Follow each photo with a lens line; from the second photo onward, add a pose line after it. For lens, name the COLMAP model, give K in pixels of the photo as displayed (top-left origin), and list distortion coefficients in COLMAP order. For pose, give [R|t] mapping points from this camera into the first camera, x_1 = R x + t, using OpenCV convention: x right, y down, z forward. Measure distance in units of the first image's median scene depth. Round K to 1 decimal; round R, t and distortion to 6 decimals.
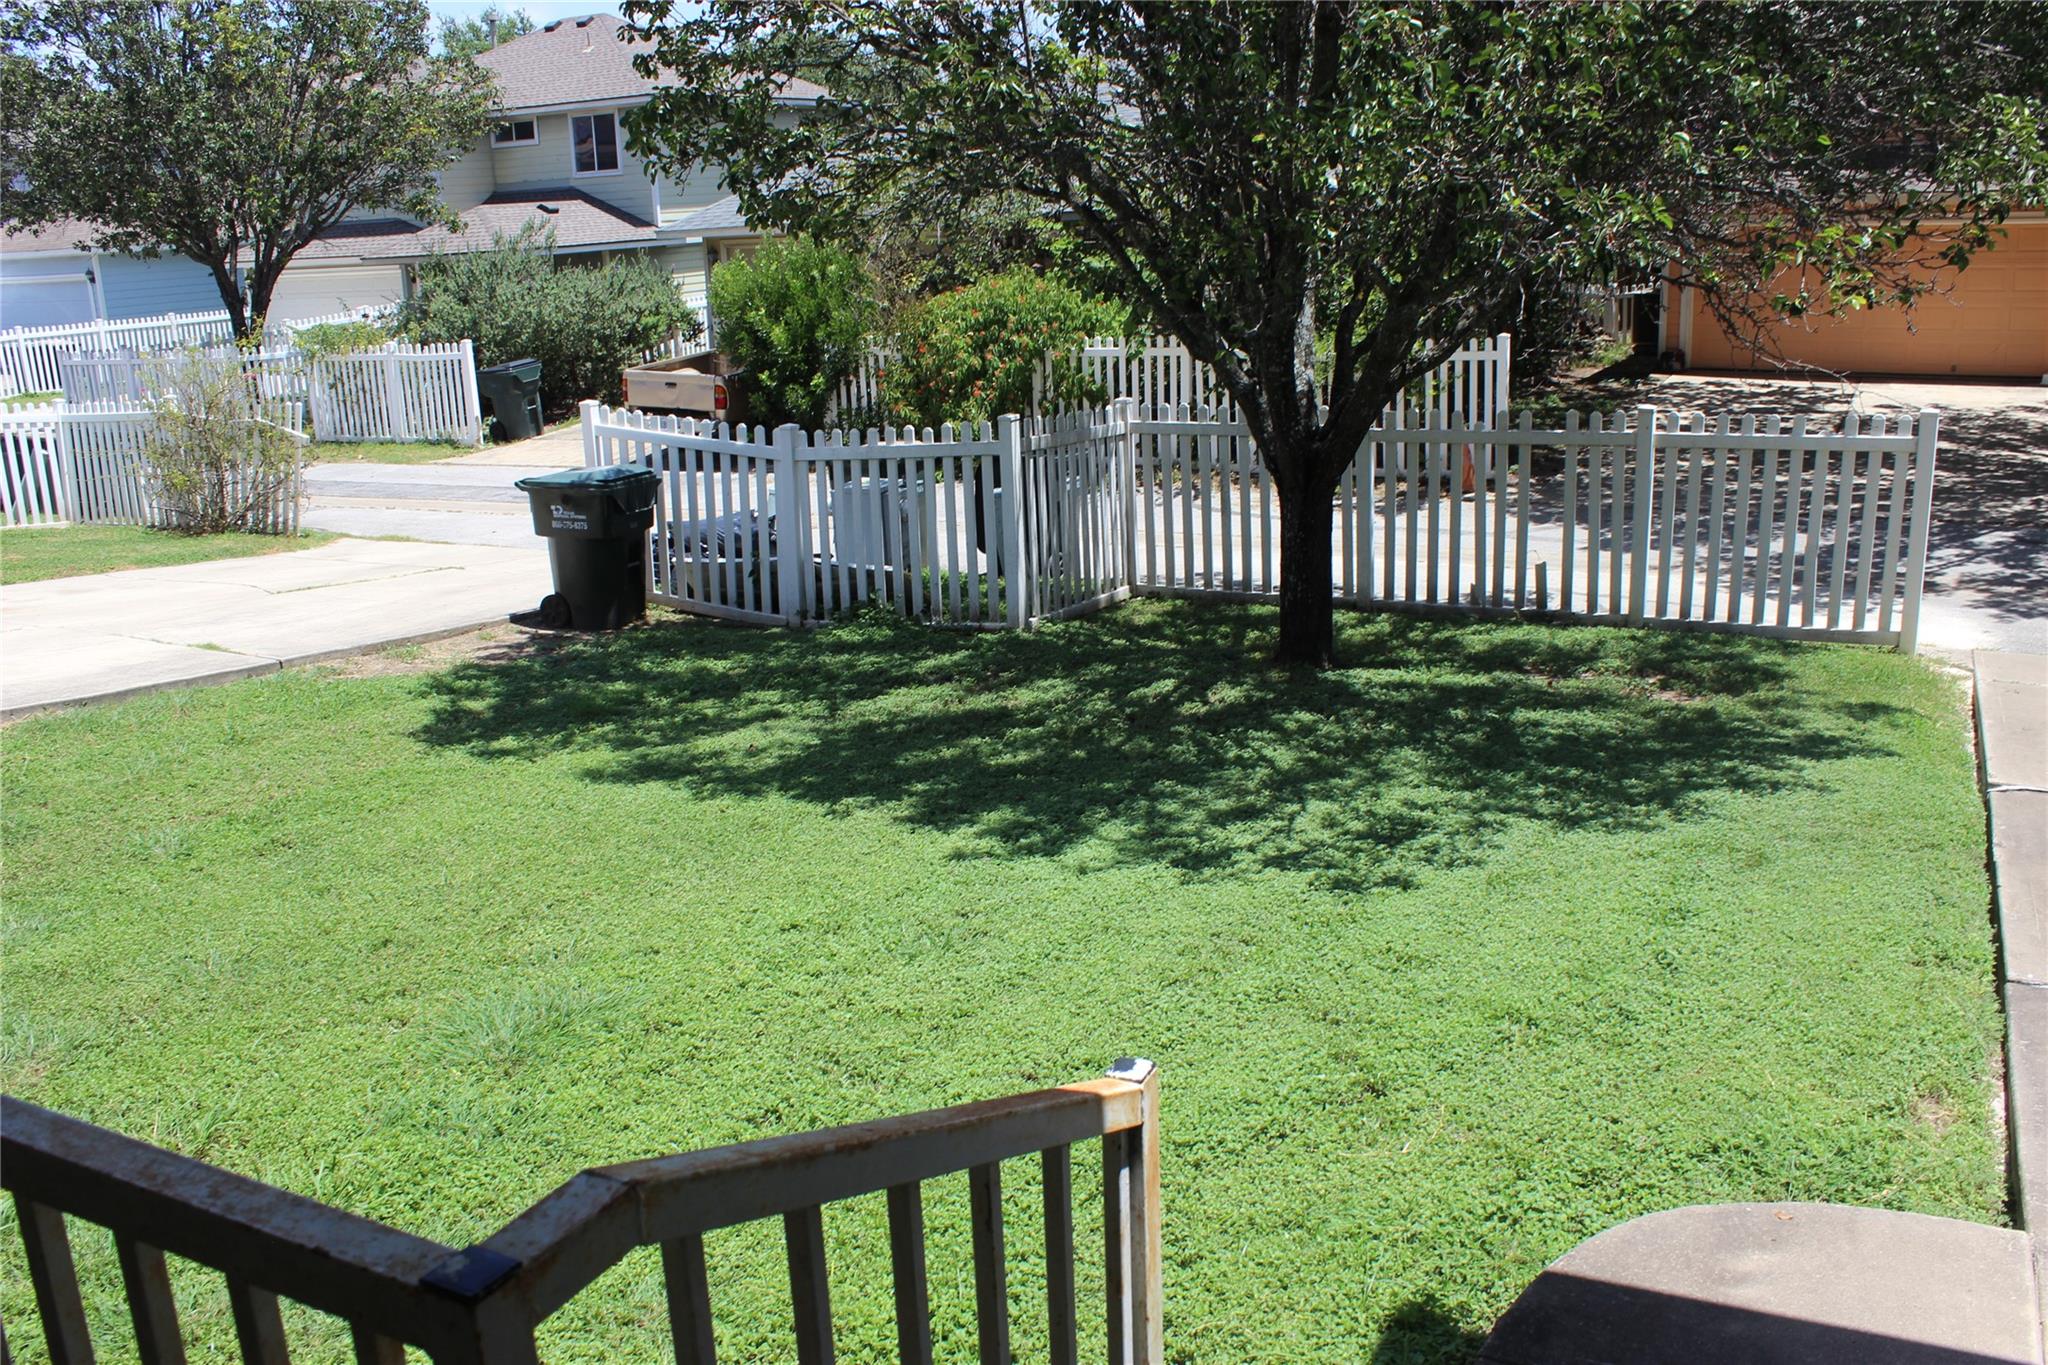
lens RADIAL K [[1700.8, 0, 1024.0], [0, 1700.8, 682.5], [0, 0, 1]] dist [-0.163816, 0.153549]
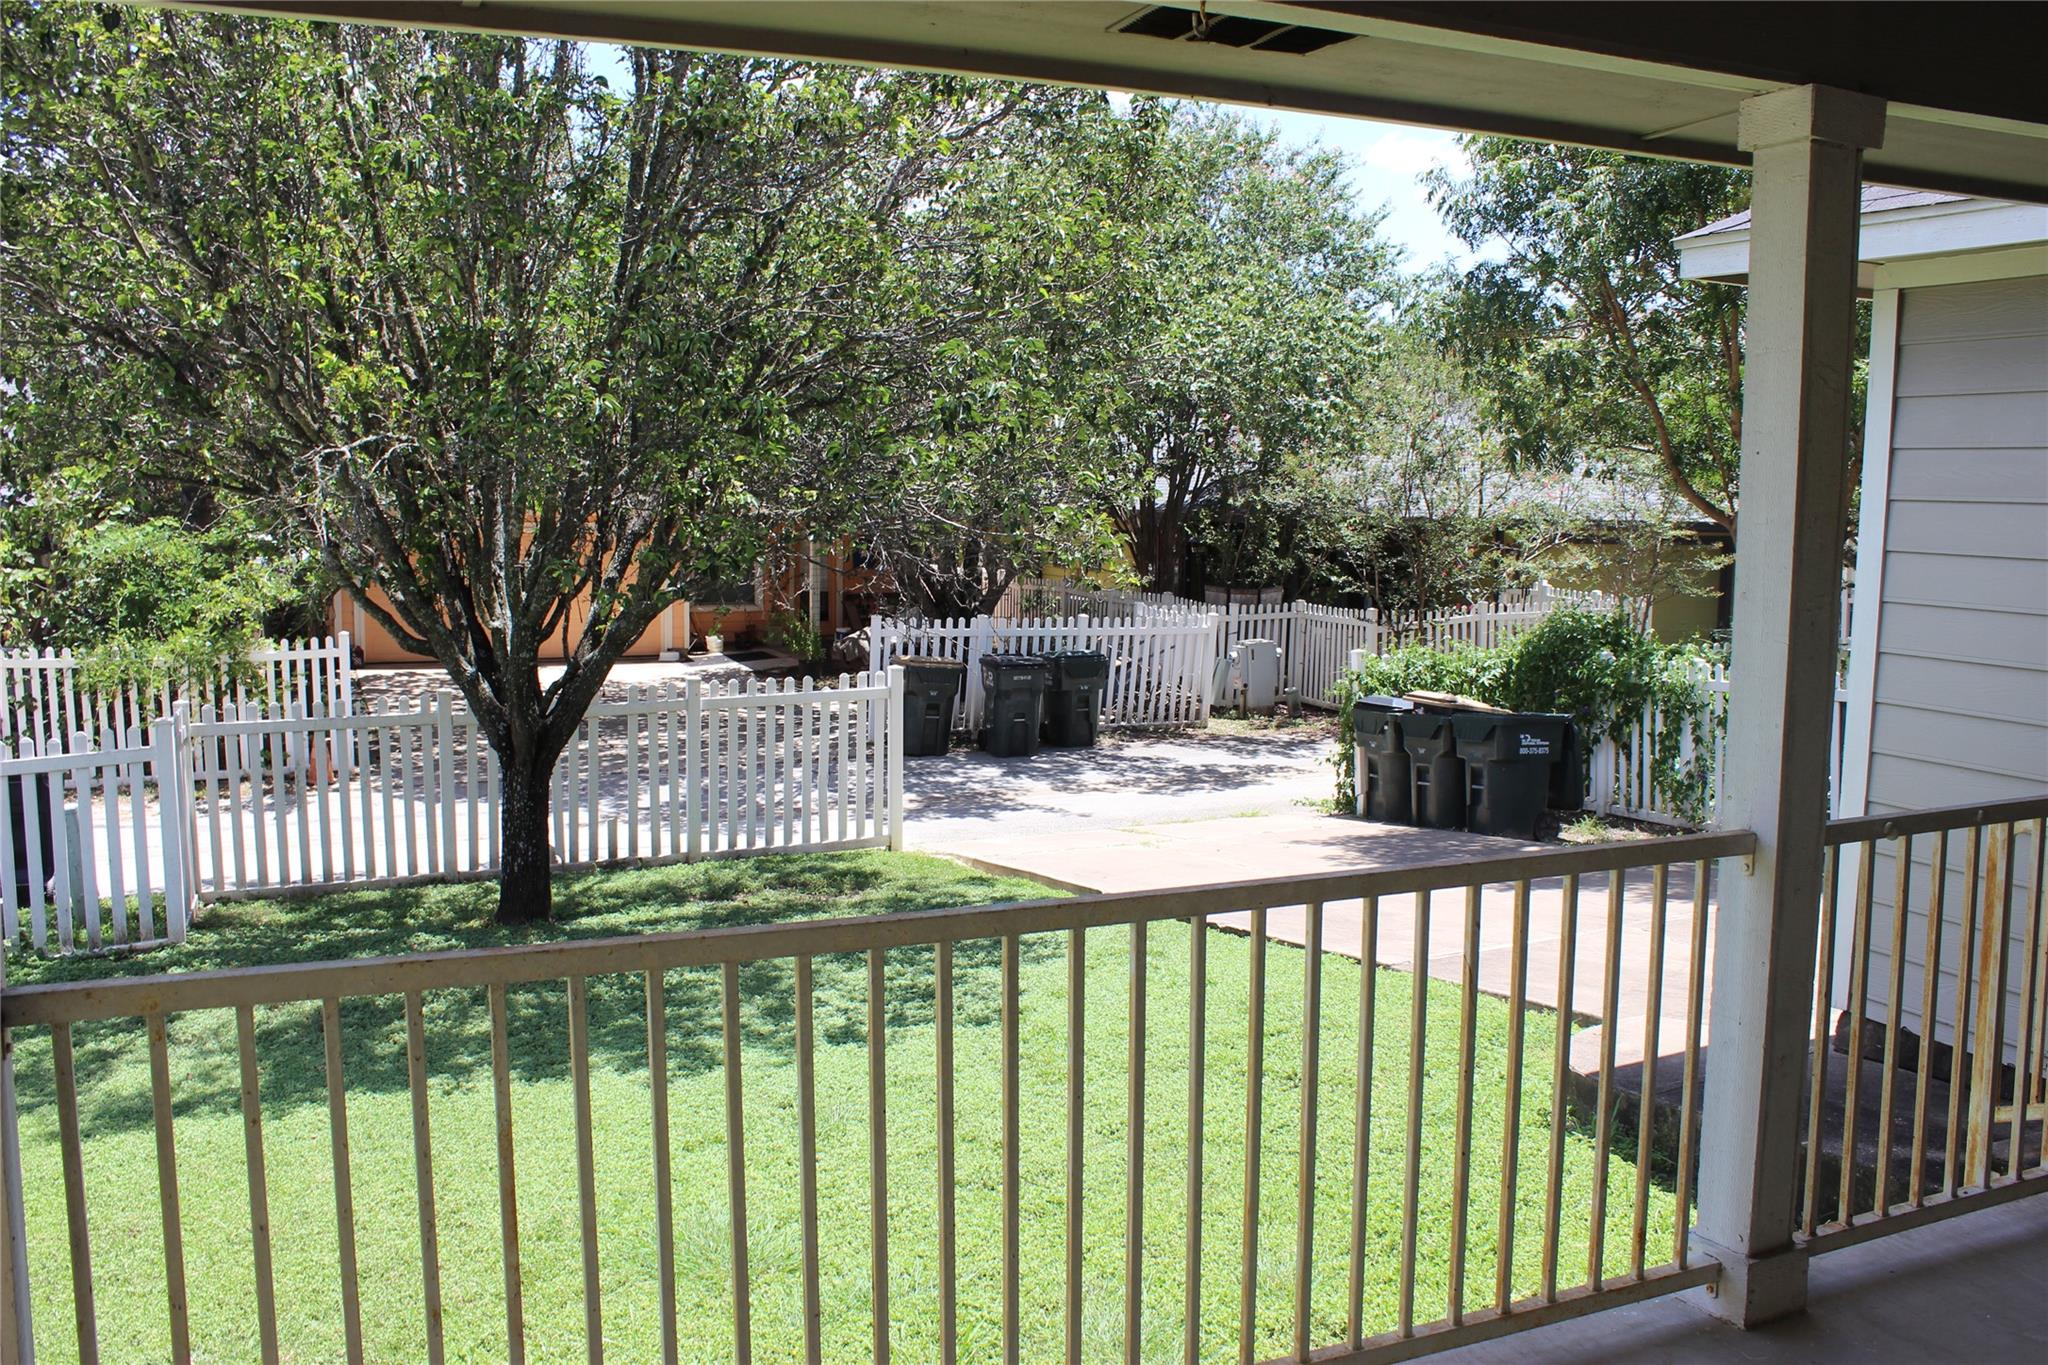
lens RADIAL K [[1694.7, 0, 979.8], [0, 1694.7, 670.7], [0, 0, 1]] dist [-0.168216, 0.157722]
pose [[0.638731, -0.035118, 0.768629, -0.415889], [0.179031, 0.978323, -0.104076, -0.005390], [-0.748312, 0.204085, 0.631172, 0.063811]]
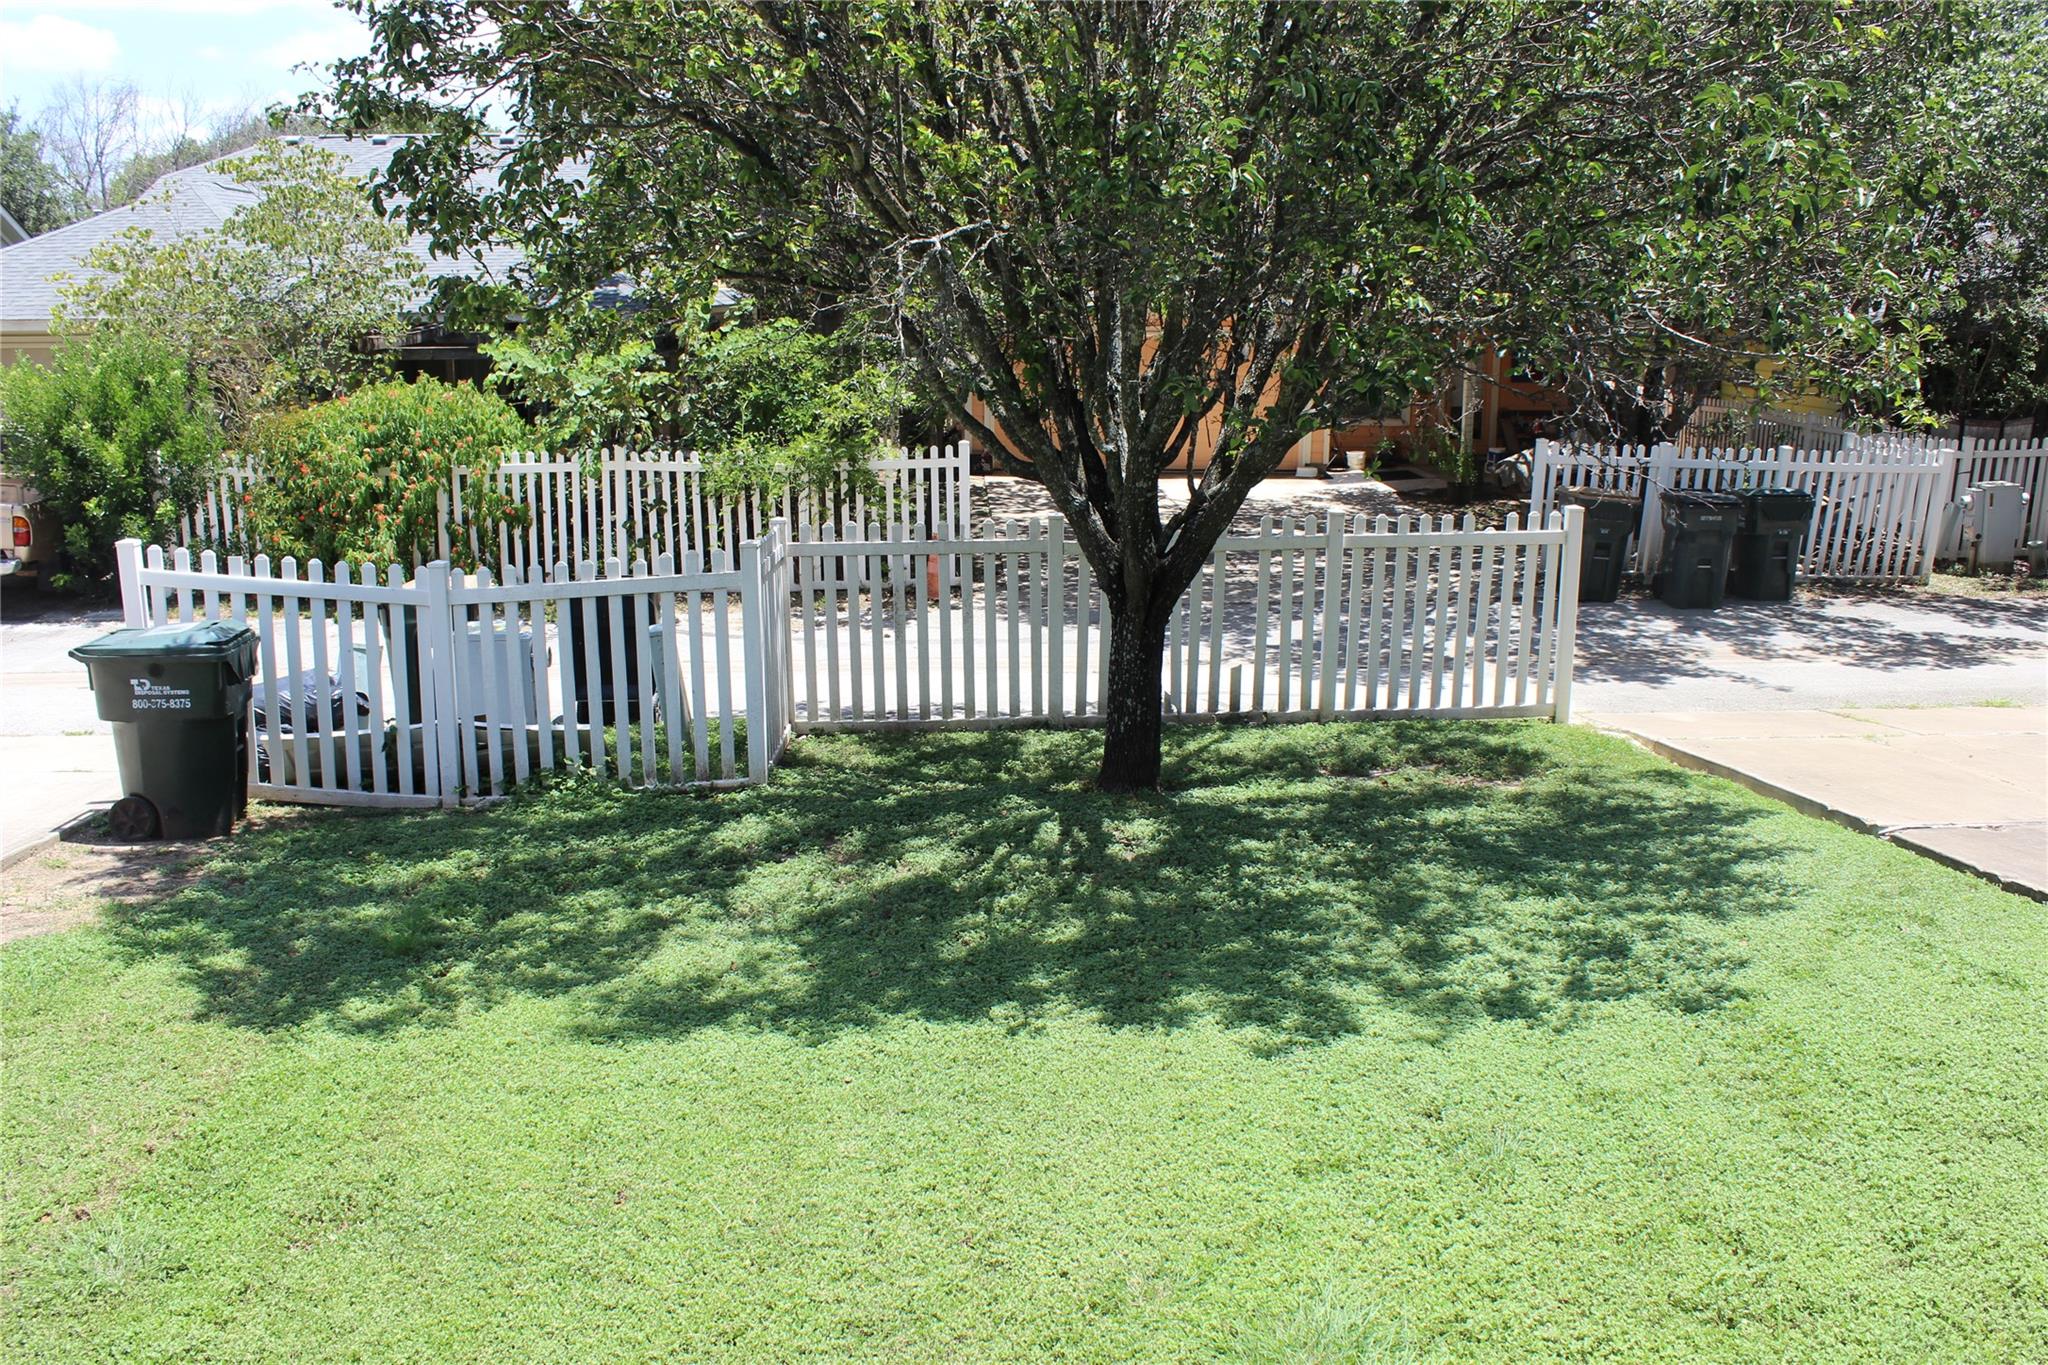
lens RADIAL K [[1700.8, 0, 1024.0], [0, 1700.8, 682.5], [0, 0, 1]] dist [-0.163816, 0.153549]
pose [[0.861864, -0.072458, 0.501936, -0.323286], [0.103657, 0.994015, -0.034496, -0.039537], [-0.496432, 0.081760, 0.864217, 0.175189]]
